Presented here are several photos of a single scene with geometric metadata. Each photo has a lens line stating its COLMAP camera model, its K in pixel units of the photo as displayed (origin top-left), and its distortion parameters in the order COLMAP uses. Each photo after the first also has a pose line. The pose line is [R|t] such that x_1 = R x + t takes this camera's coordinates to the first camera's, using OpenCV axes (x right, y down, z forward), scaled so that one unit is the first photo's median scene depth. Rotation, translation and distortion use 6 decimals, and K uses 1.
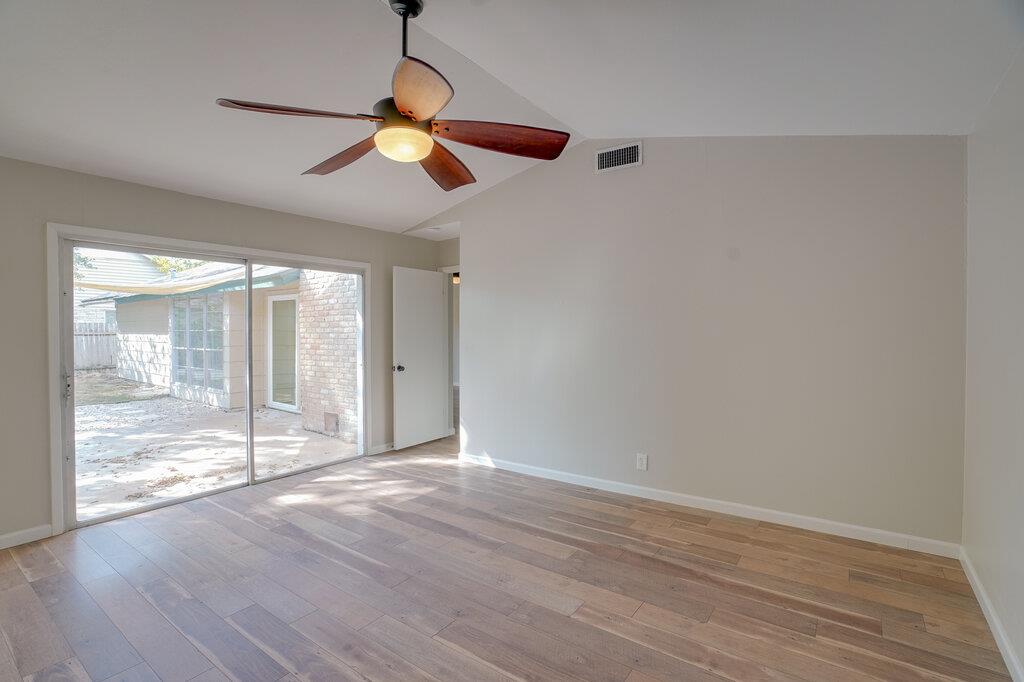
lens RADIAL K [[470.3, 0, 515.4], [0, 470.3, 338.9], [0, 0, 1]] dist [-0.040778, 0.000990]
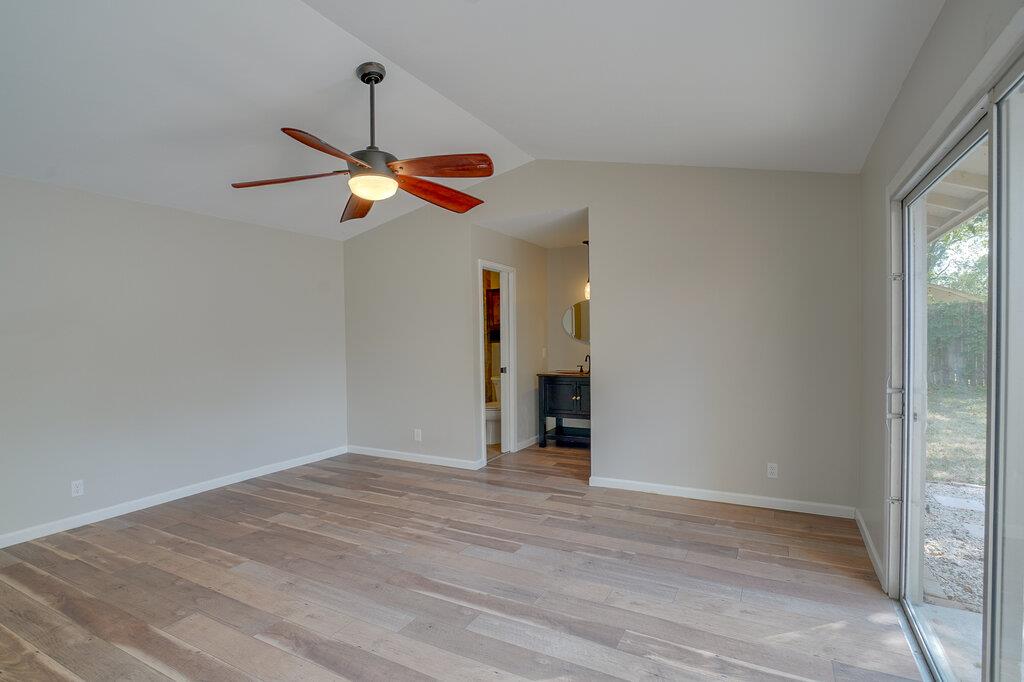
lens RADIAL K [[470.3, 0, 515.4], [0, 470.3, 338.9], [0, 0, 1]] dist [-0.040778, 0.000990]
pose [[-0.988931, 0.010503, -0.148006, -0.351452], [0.008006, 0.999816, 0.017456, -0.012727], [0.148162, 0.016078, -0.988832, 1.970522]]
